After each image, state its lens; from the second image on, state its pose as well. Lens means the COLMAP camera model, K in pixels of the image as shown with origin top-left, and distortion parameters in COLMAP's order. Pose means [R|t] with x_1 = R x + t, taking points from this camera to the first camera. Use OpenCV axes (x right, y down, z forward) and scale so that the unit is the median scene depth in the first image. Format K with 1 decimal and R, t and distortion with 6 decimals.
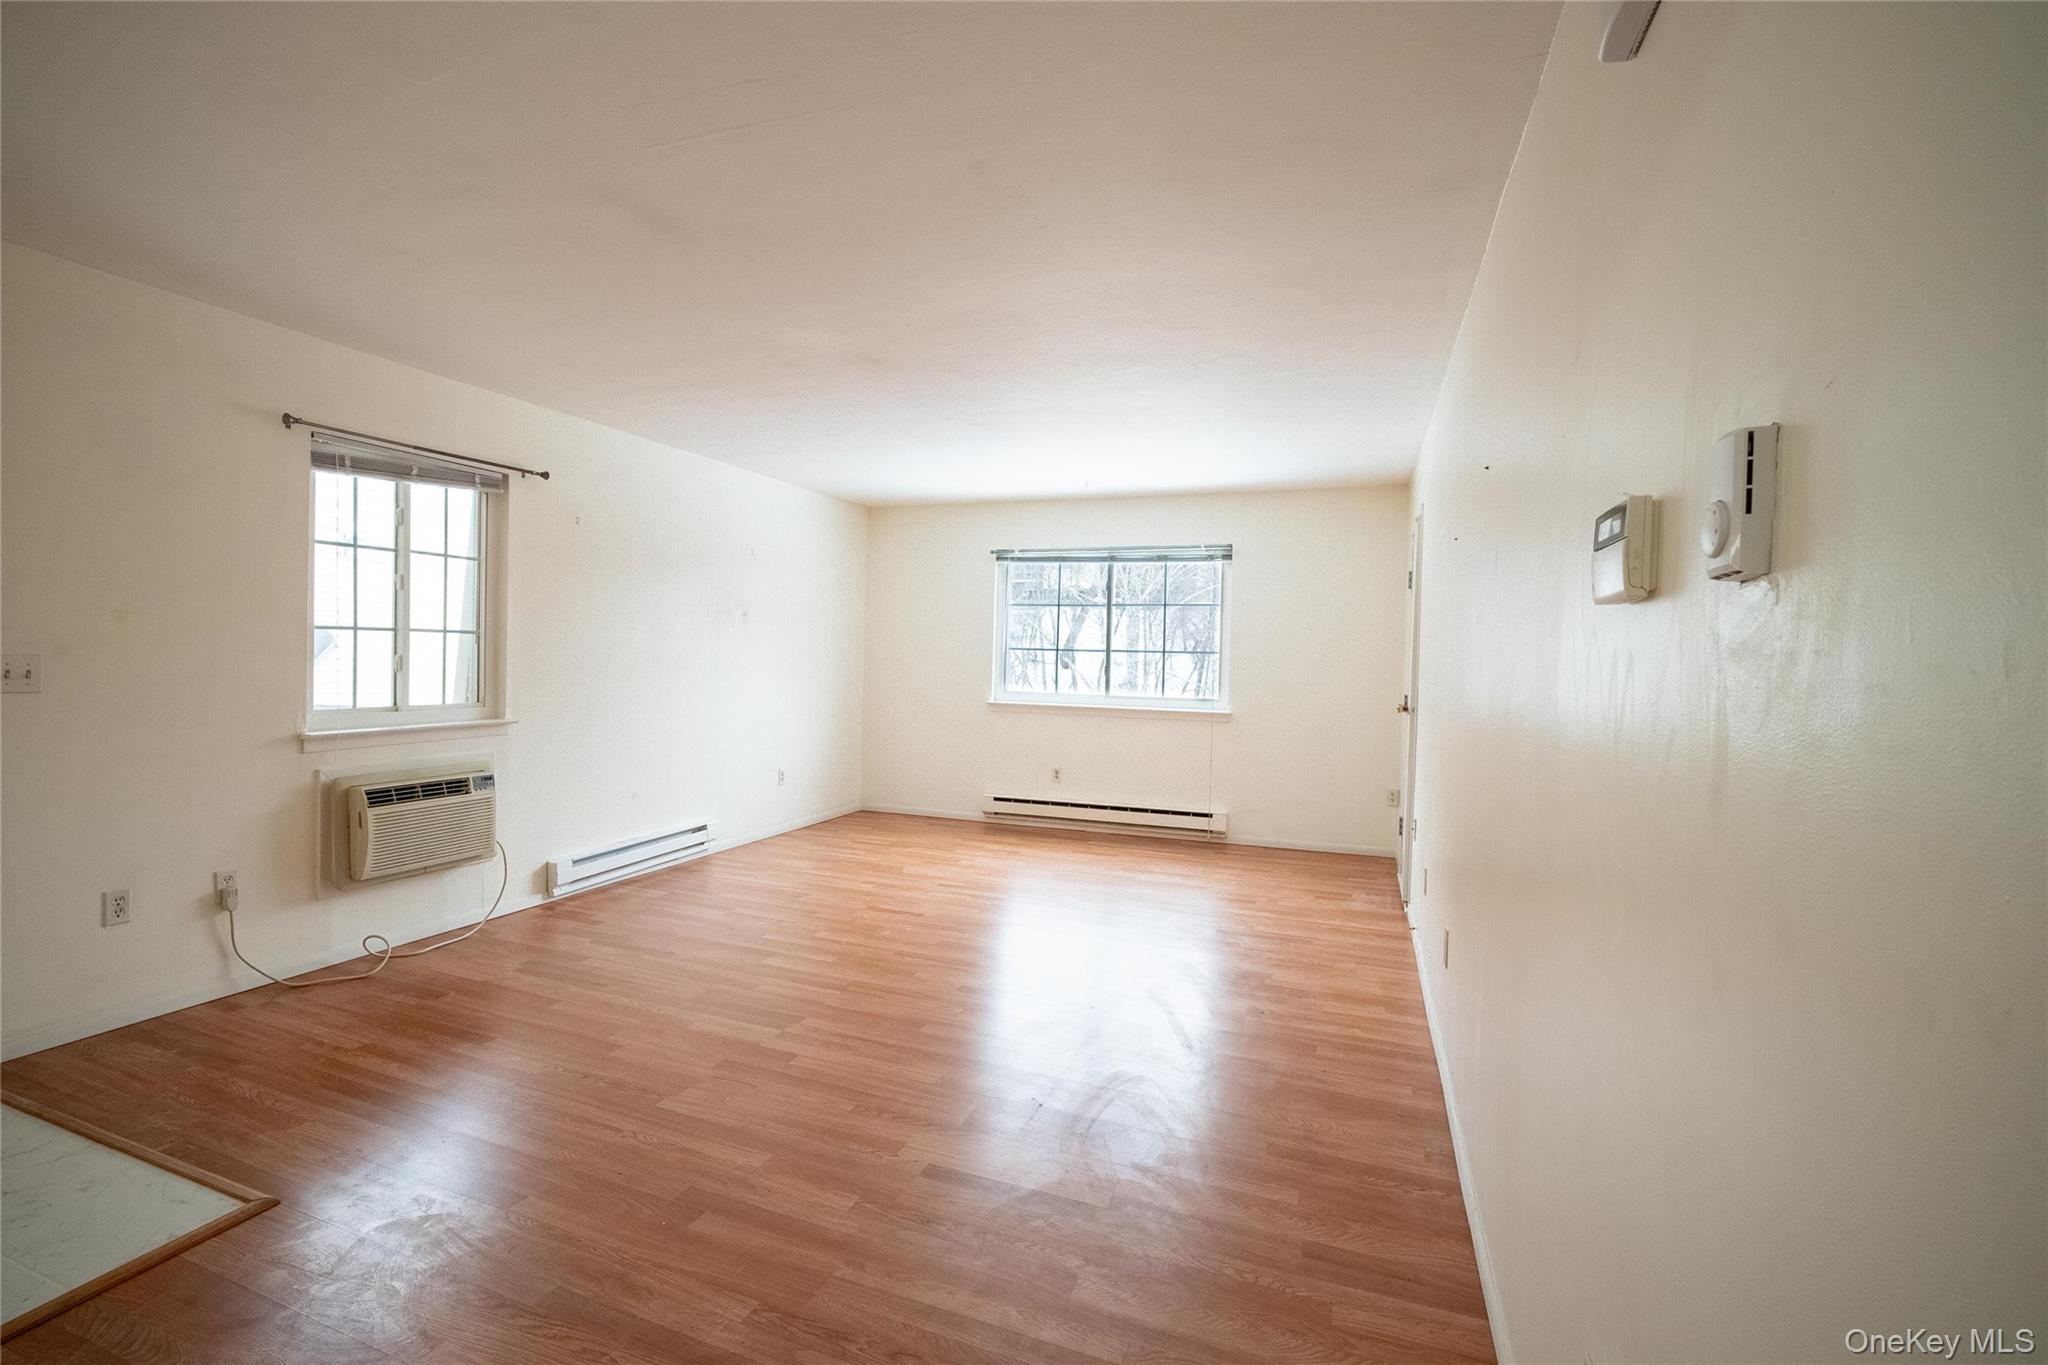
lens RADIAL K [[899.8, 0, 1002.6], [0, 899.8, 676.2], [0, 0, 1]] dist [-0.016112, 0.000107]
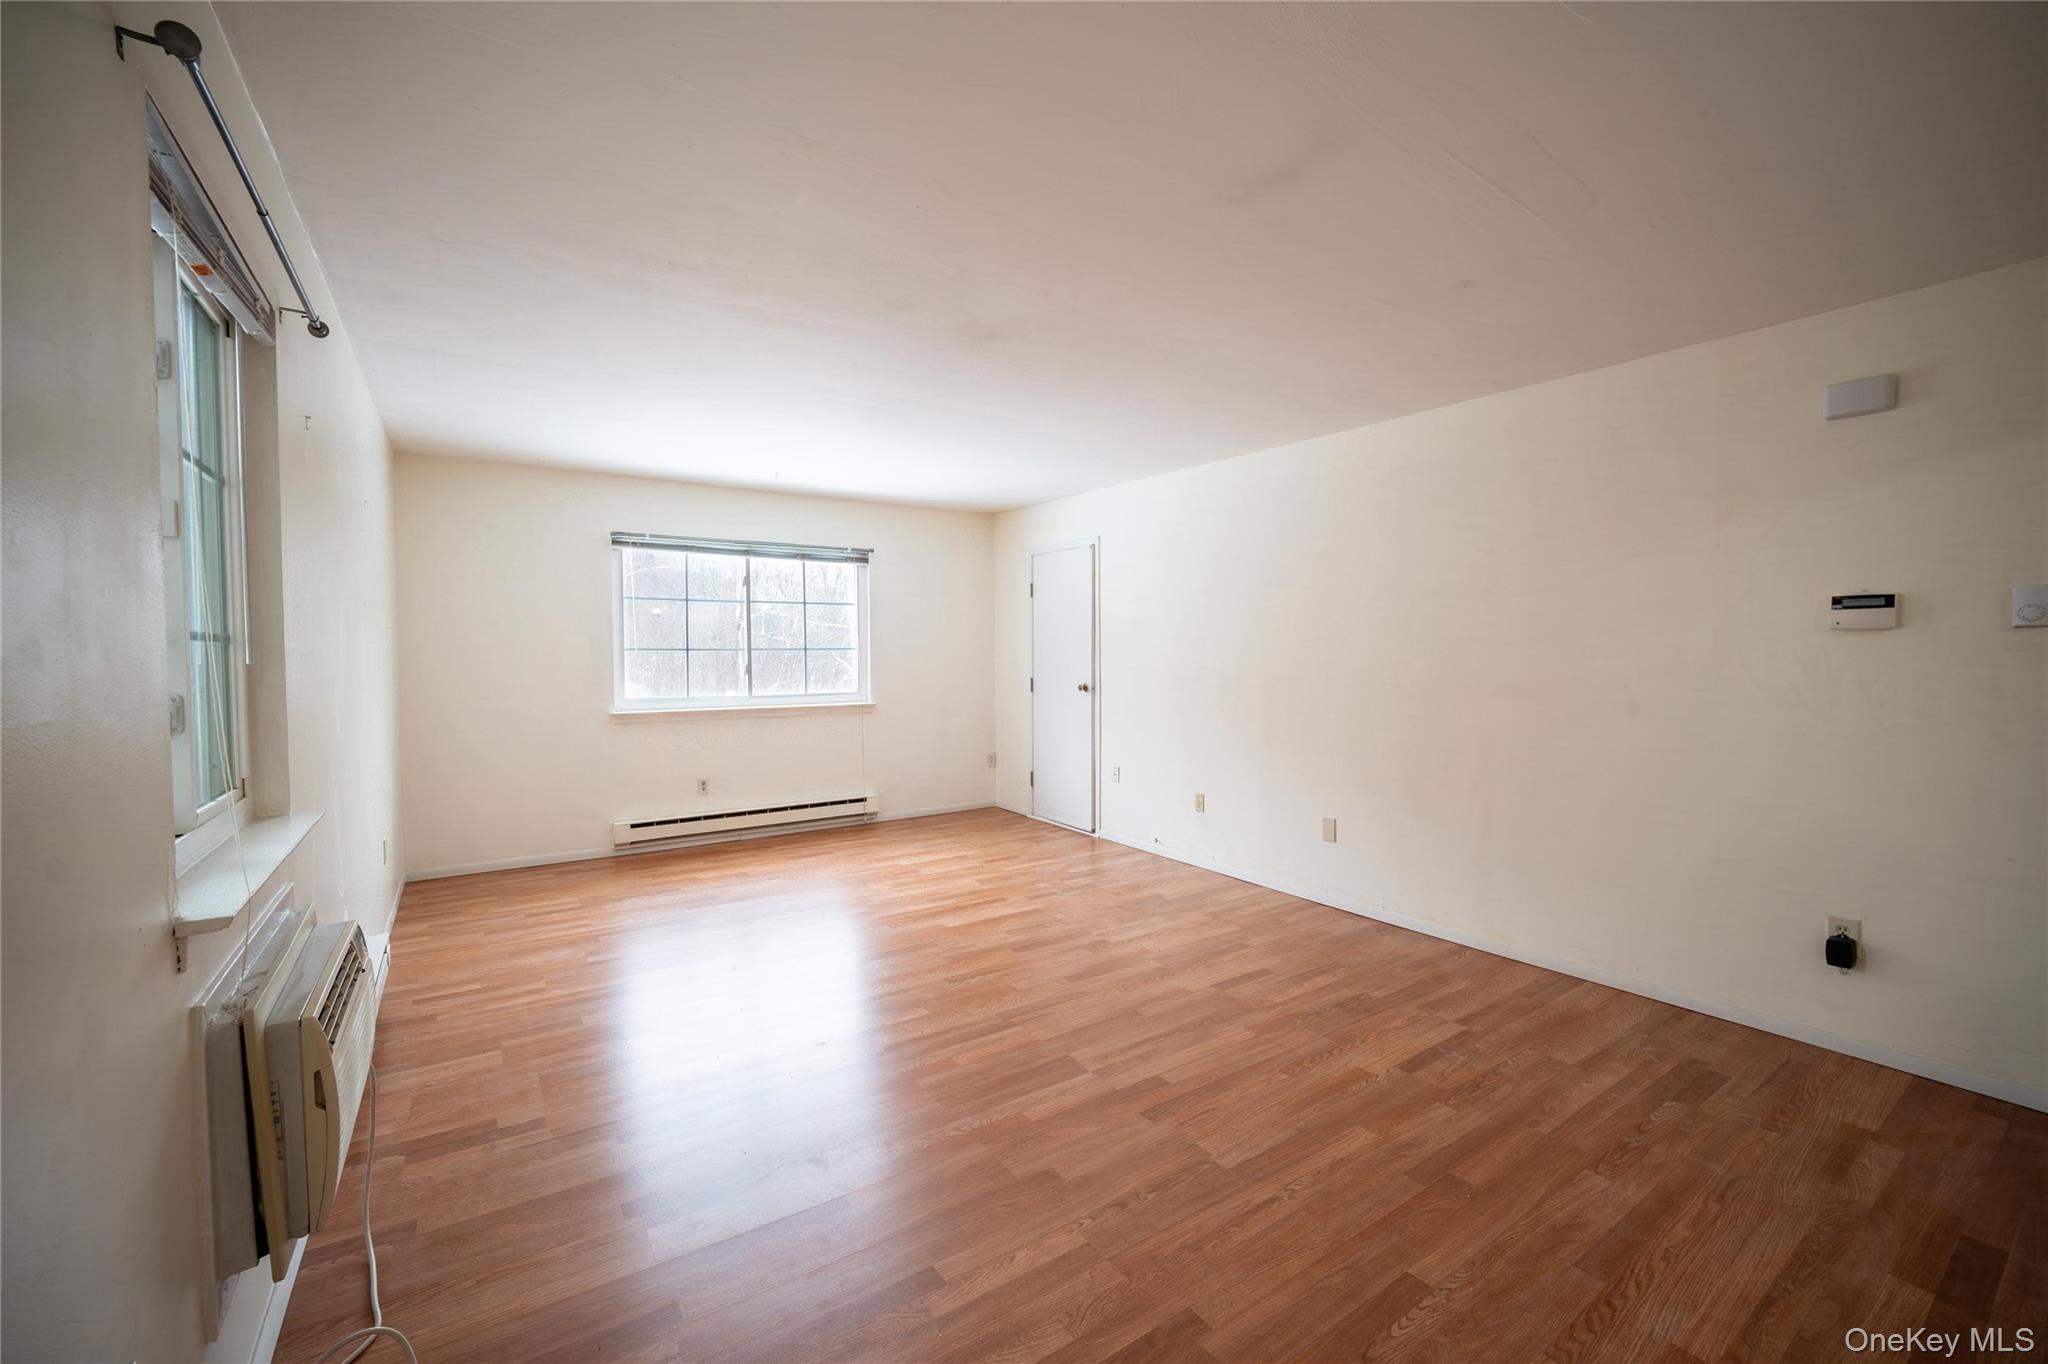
lens RADIAL K [[817.9, 0, 1020.6], [0, 817.9, 685.6], [0, 0, 1]] dist [-0.023524, 0.006203]
pose [[0.567511, -0.056205, 0.821445, -0.459442], [0.034153, 0.998416, 0.044719, -0.019597], [-0.822657, 0.002676, 0.568532, 0.282212]]
